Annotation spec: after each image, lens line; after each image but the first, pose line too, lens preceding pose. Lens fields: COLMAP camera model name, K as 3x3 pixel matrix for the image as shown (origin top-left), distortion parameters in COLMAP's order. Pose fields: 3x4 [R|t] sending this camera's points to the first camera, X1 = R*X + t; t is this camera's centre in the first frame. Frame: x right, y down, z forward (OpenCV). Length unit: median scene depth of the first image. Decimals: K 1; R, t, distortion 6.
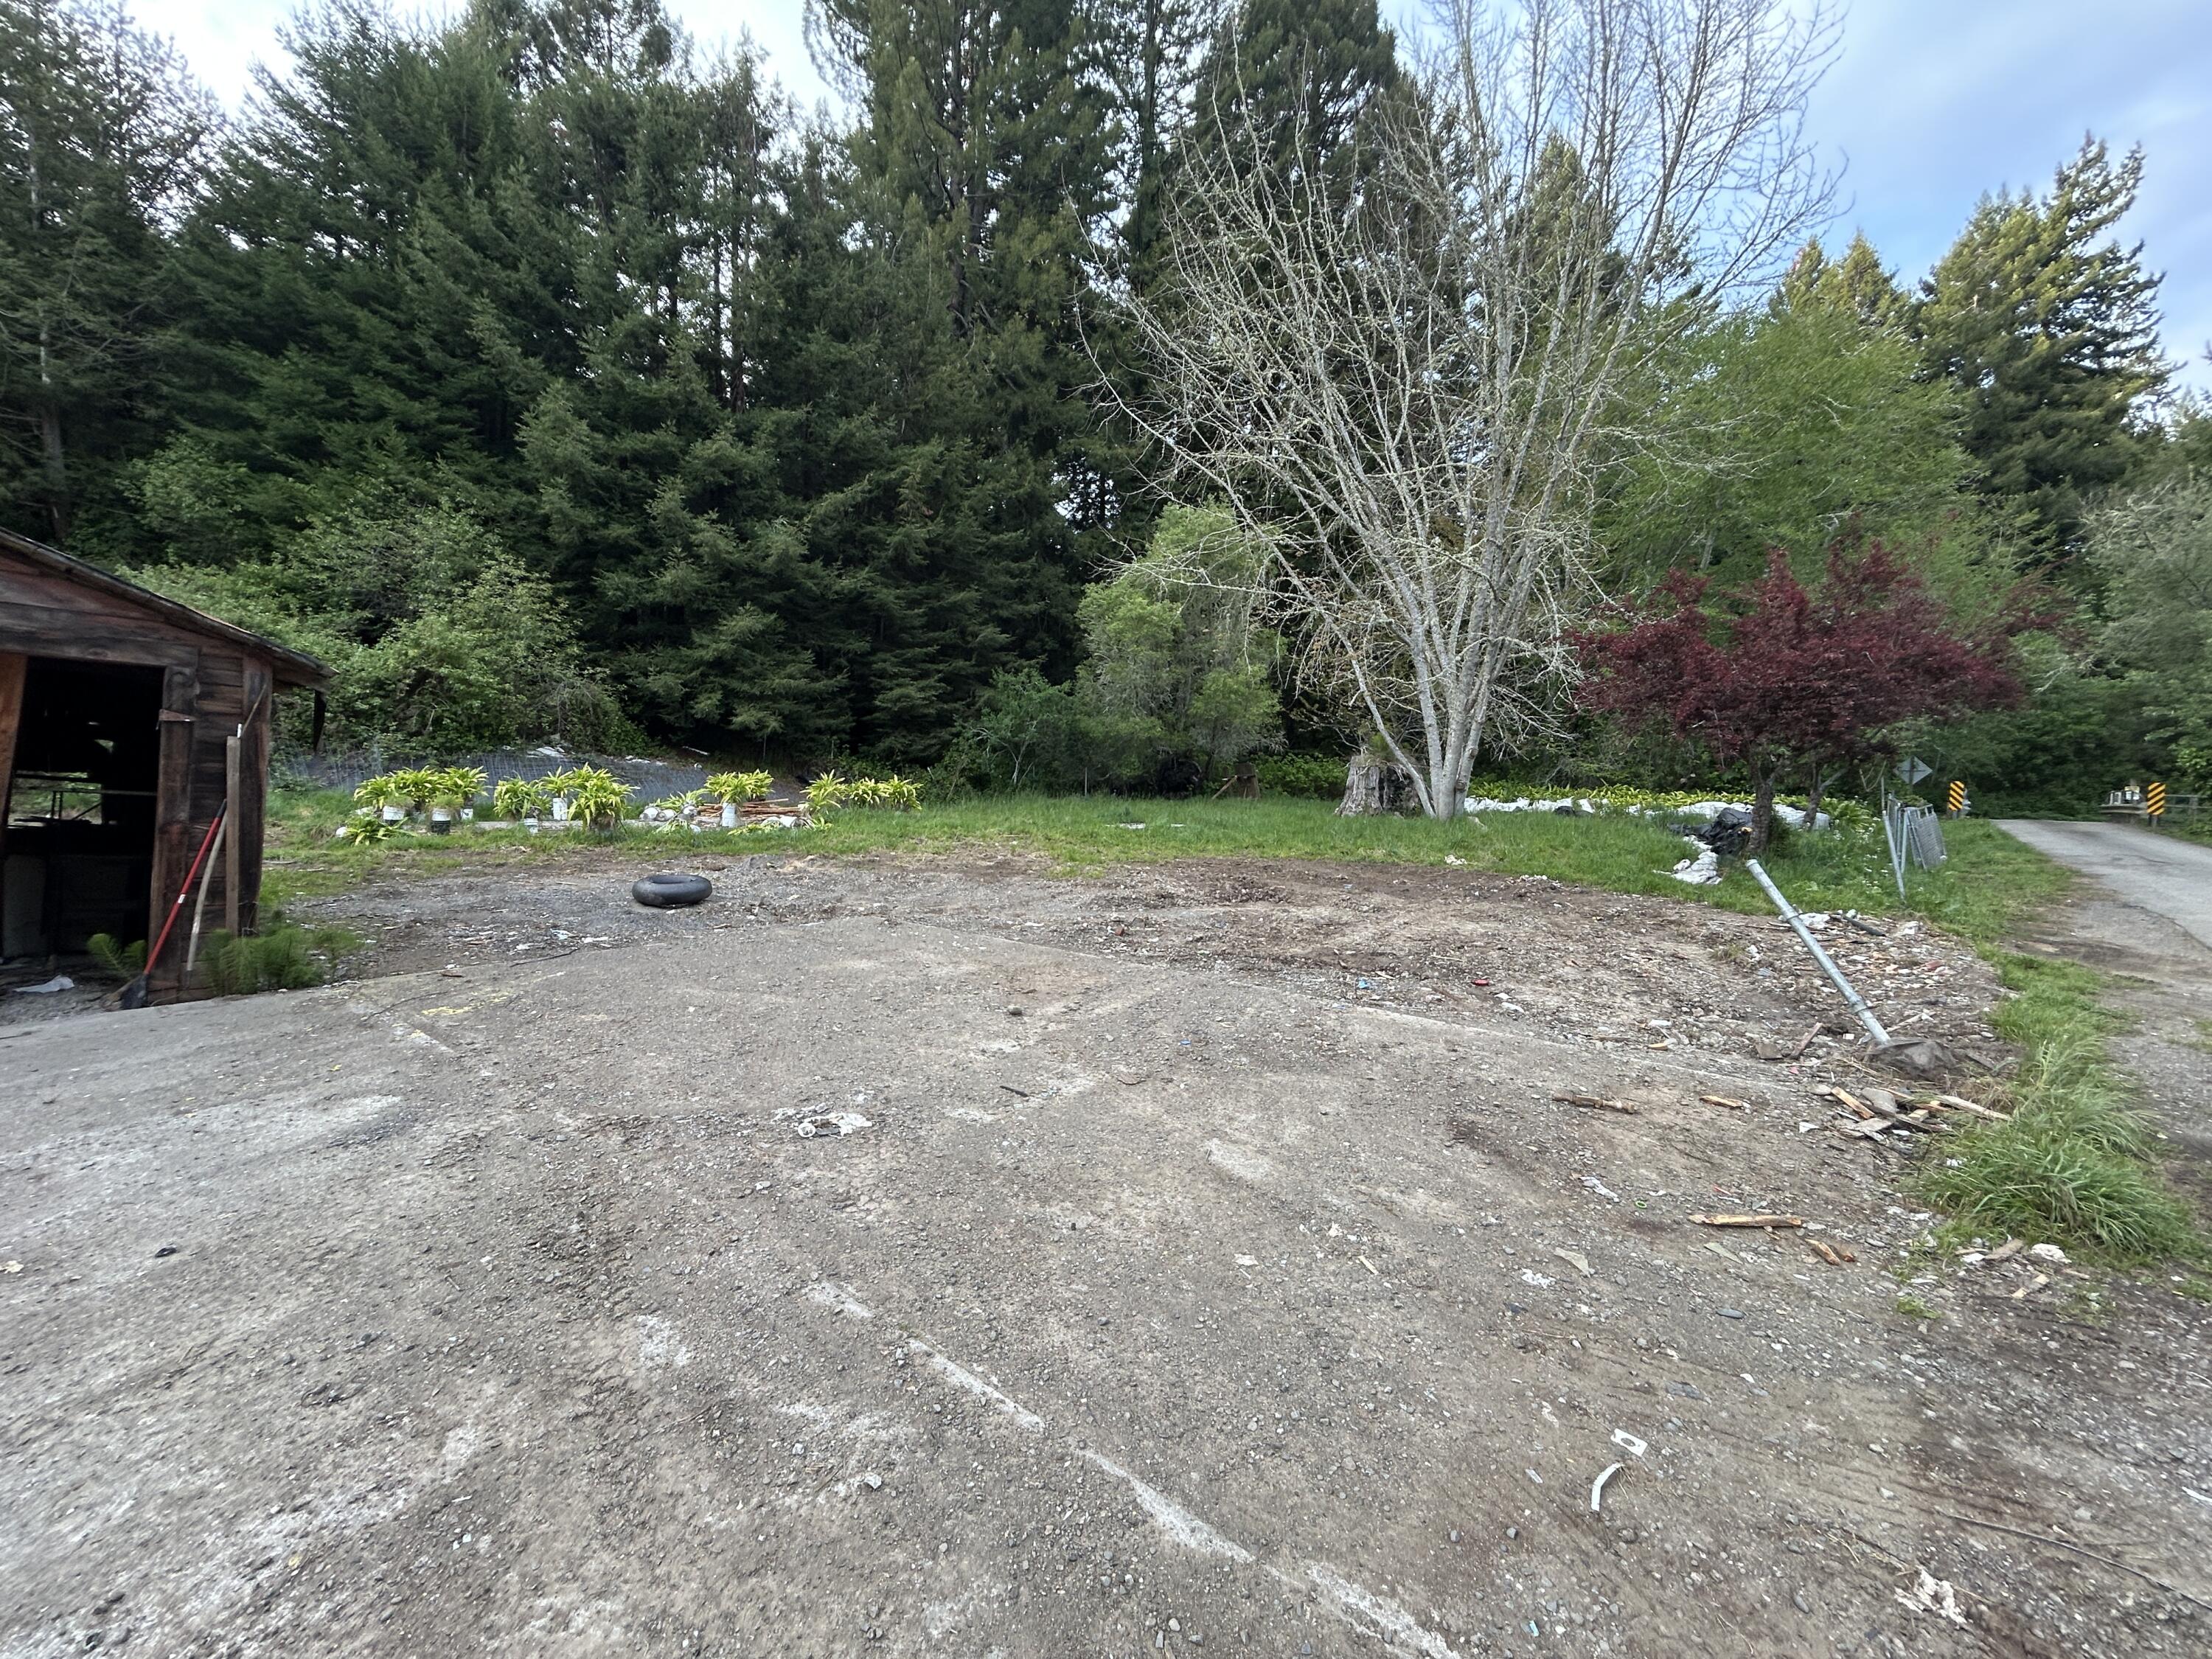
lens RADIAL K [[894.6, 0, 1105.6], [0, 894.6, 832.1], [0, 0, 1]] dist [0.001155, -0.000937]
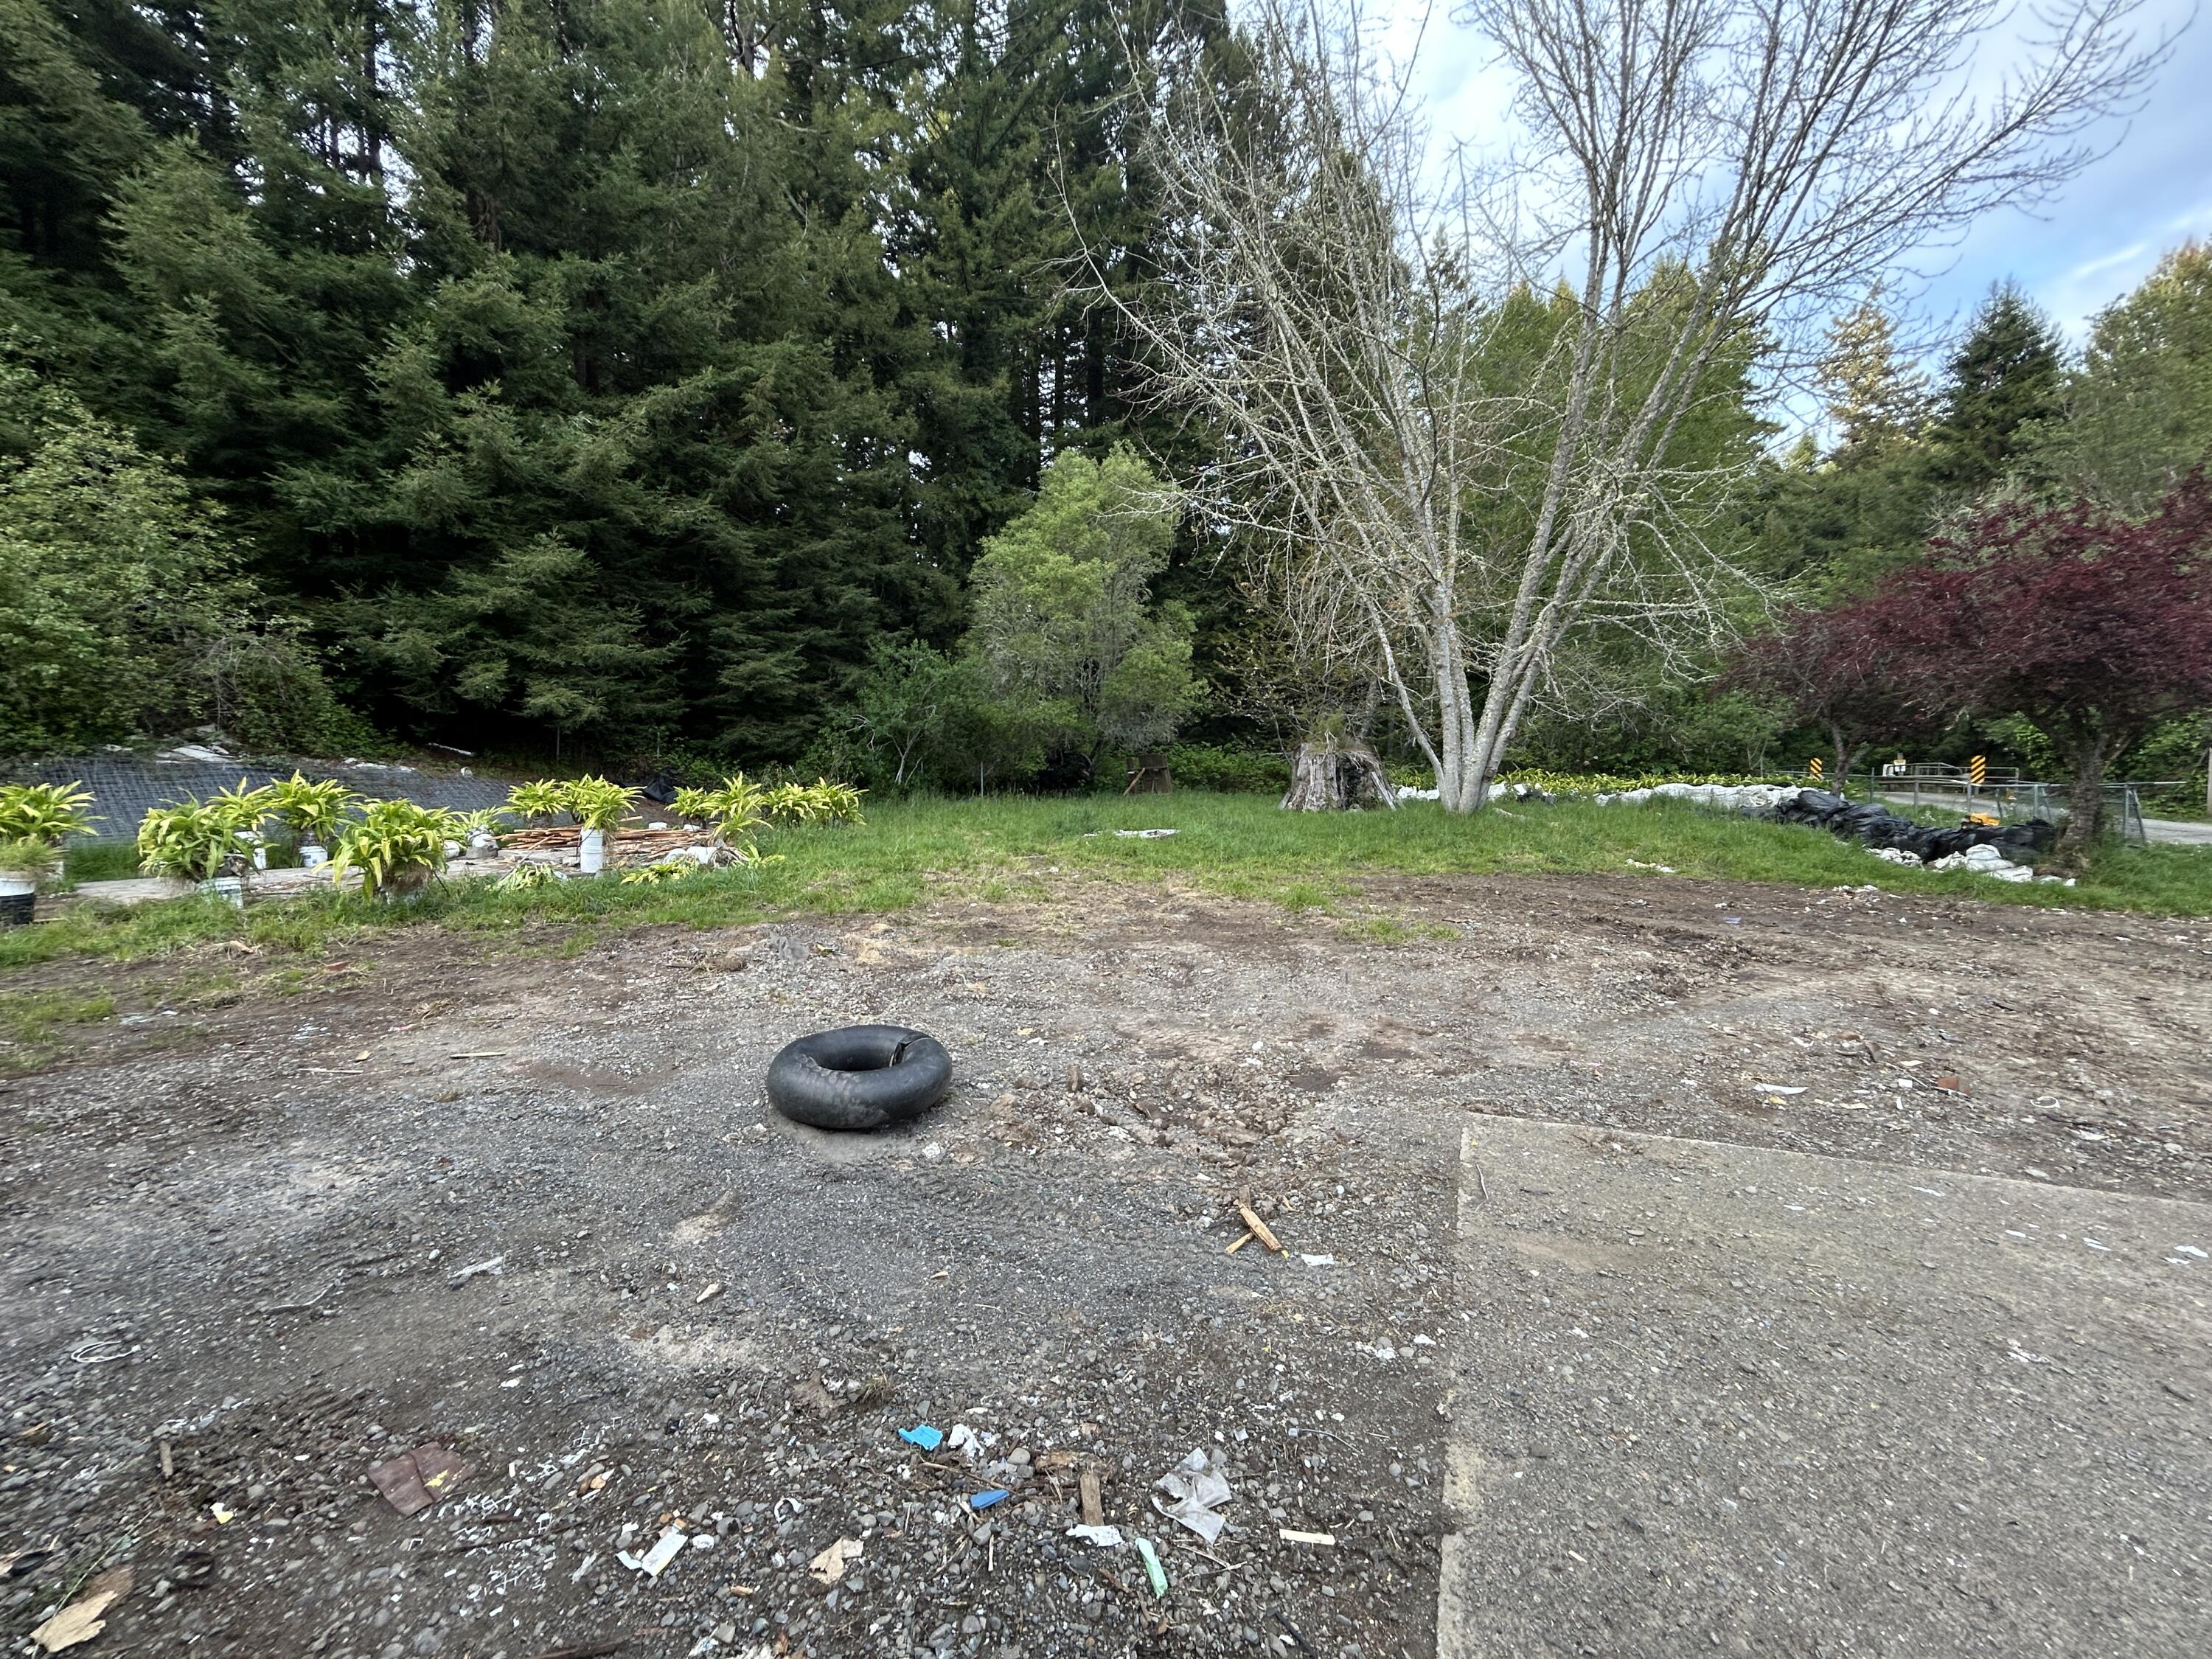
lens RADIAL K [[896.6, 0, 1106.0], [0, 896.6, 829.5], [0, 0, 1]] dist [0.002684, 0.000073]
pose [[0.957915, -0.041783, 0.283993, -0.195663], [0.040436, 0.999126, 0.010607, -0.018806], [-0.284188, 0.001323, 0.958768, 0.226370]]
